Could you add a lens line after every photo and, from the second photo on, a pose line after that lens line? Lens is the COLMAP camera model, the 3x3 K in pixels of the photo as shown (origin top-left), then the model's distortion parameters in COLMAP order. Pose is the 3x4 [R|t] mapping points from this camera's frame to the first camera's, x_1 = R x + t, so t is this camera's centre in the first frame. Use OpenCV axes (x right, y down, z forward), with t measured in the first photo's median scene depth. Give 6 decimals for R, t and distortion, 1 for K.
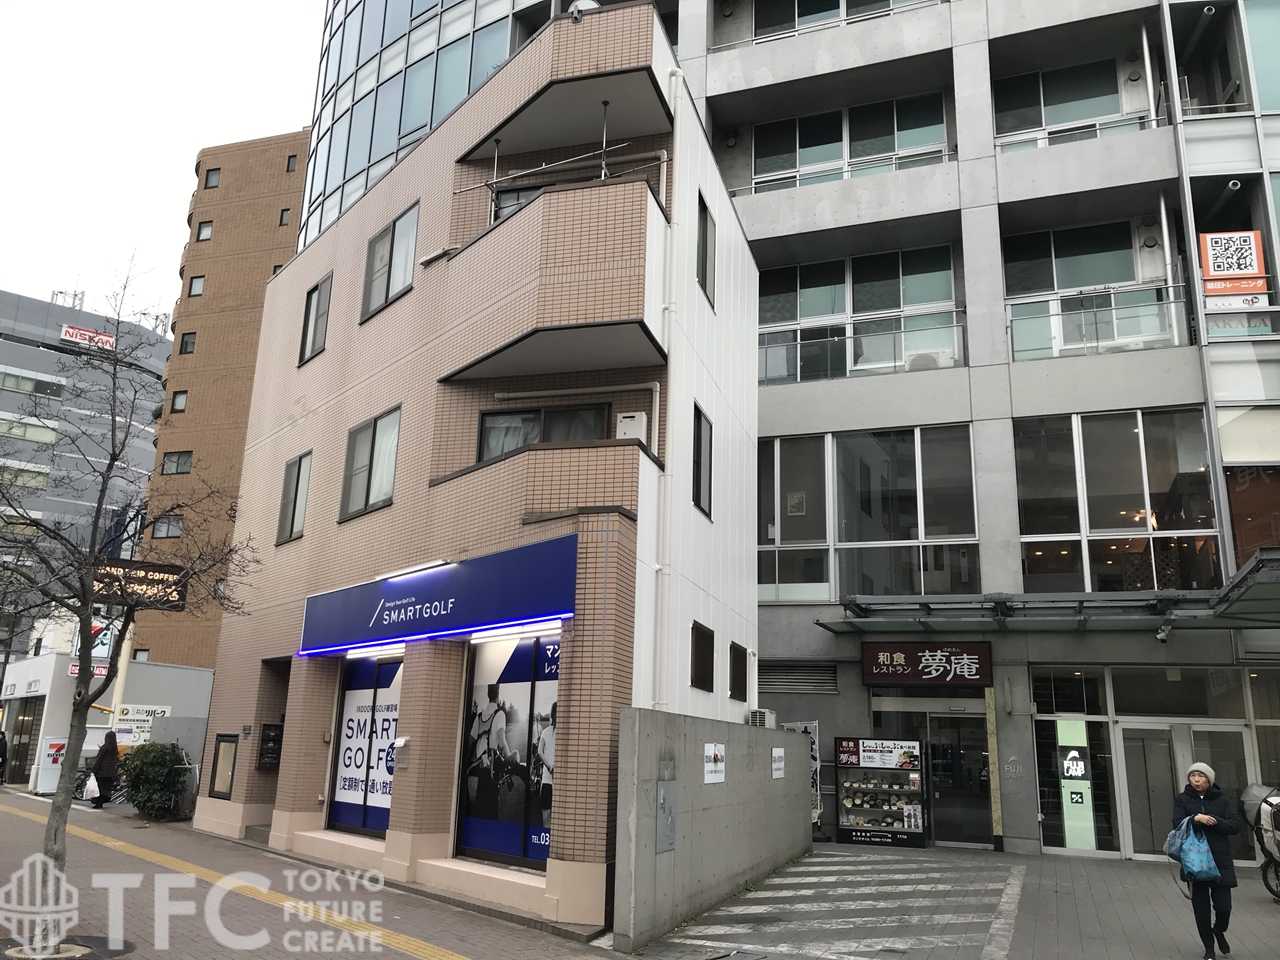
lens RADIAL K [[1055.2, 0, 640.0], [0, 1055.2, 480.0], [0, 0, 1]] dist [0.042550, -0.006551]
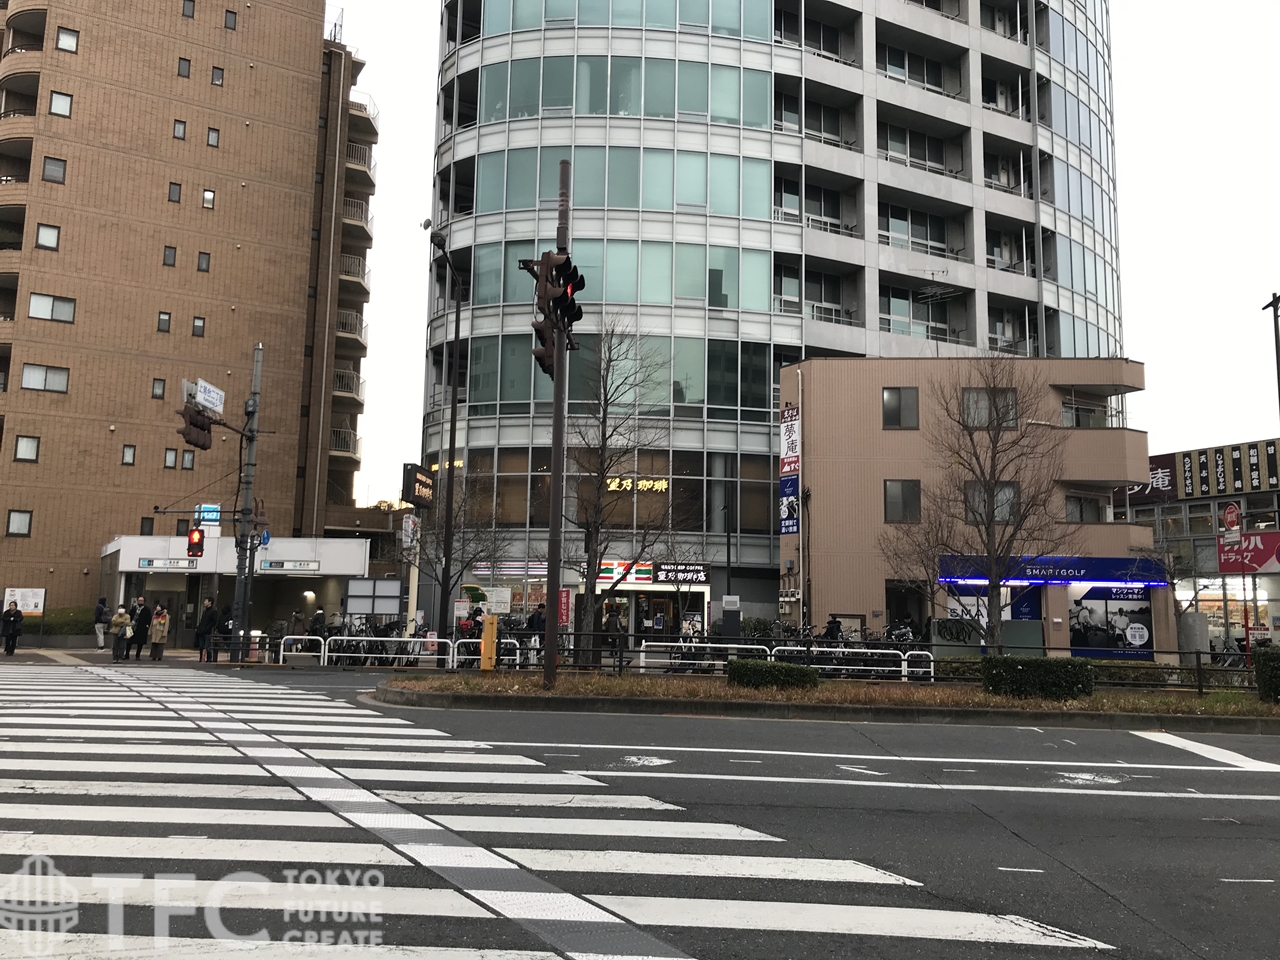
lens RADIAL K [[1055.2, 0, 640.0], [0, 1055.2, 480.0], [0, 0, 1]] dist [0.042550, -0.006551]
pose [[0.670971, 0.076357, 0.737542, -2.594013], [-0.181820, 0.981259, 0.063820, -0.073848], [-0.718846, -0.176921, 0.672279, 0.001858]]
